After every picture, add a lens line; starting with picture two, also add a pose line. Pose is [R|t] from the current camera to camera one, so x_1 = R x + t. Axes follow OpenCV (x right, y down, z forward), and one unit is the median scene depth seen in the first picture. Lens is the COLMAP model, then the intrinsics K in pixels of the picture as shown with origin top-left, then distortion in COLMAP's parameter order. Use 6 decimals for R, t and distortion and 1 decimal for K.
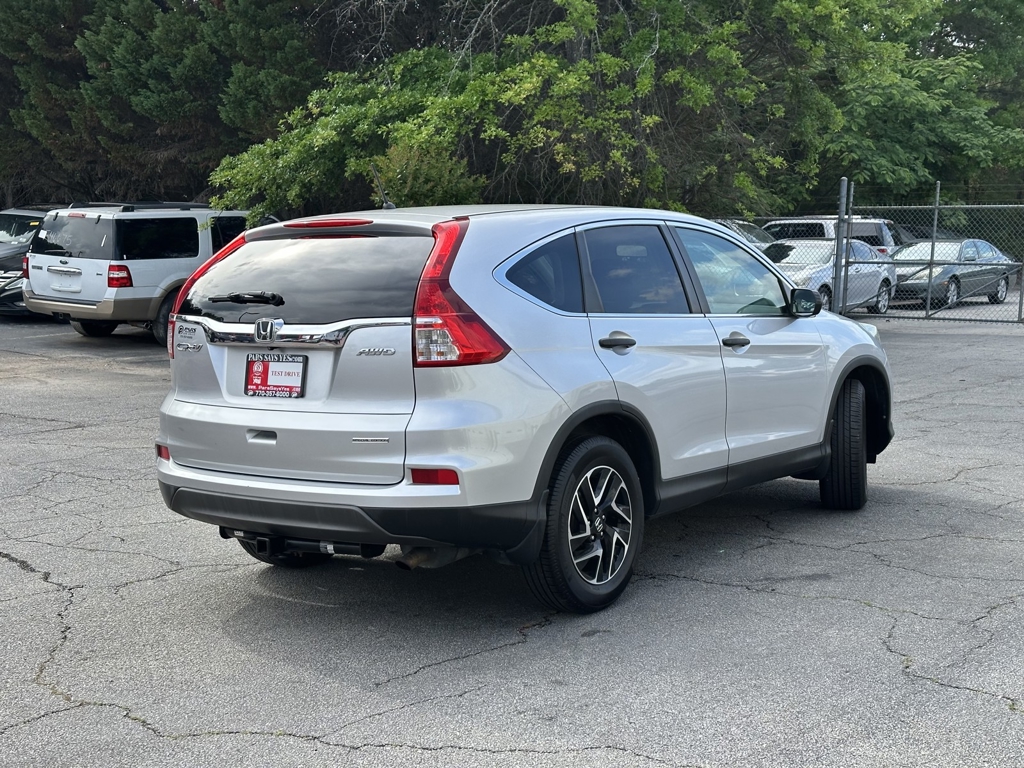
lens RADIAL K [[1423.9, 0, 506.4], [0, 1423.9, 387.0], [0, 0, 1]] dist [0.111555, 0.000000]
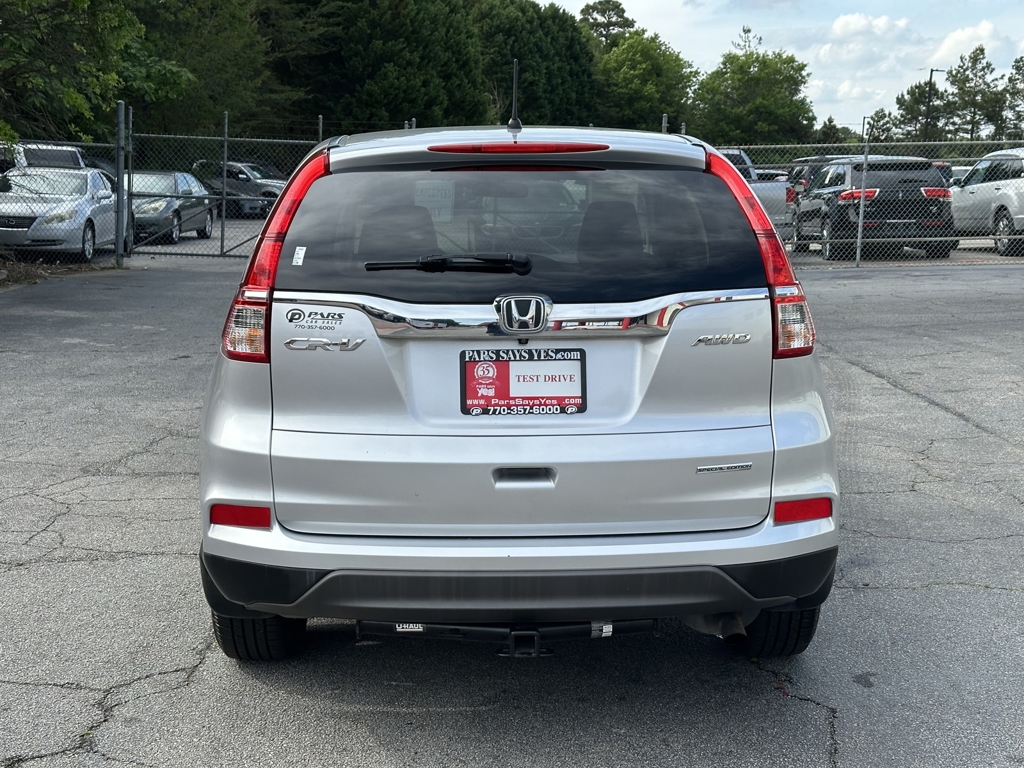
lens RADIAL K [[1423.9, 0, 507.6], [0, 1423.9, 384.7], [0, 0, 1]] dist [0.111555, 0.000000]
pose [[0.801928, -0.070984, 0.593189, -0.545054], [0.043532, 0.997220, 0.060481, -0.045699], [-0.595833, -0.022679, 0.802788, 0.473990]]
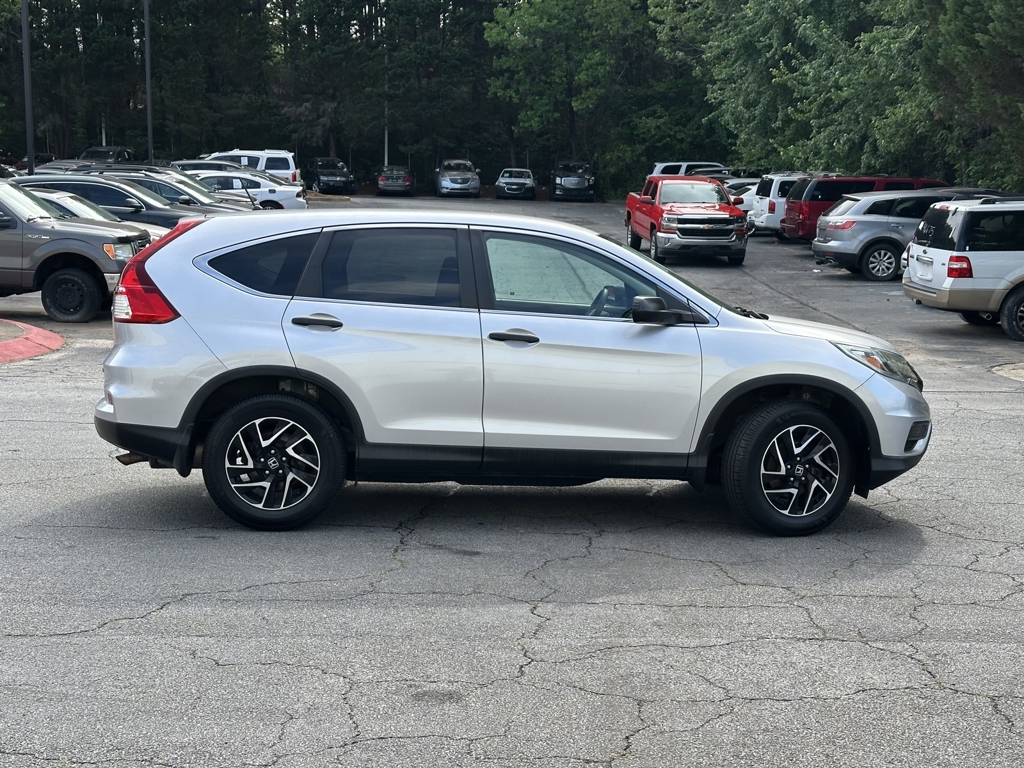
lens RADIAL K [[1423.9, 0, 513.8], [0, 1423.9, 382.3], [0, 0, 1]] dist [0.111555, 0.000000]
pose [[0.603188, 0.109427, -0.790057, 1.177758], [-0.104055, 0.992875, 0.058075, -0.069978], [0.790782, 0.047179, 0.610277, 0.388099]]
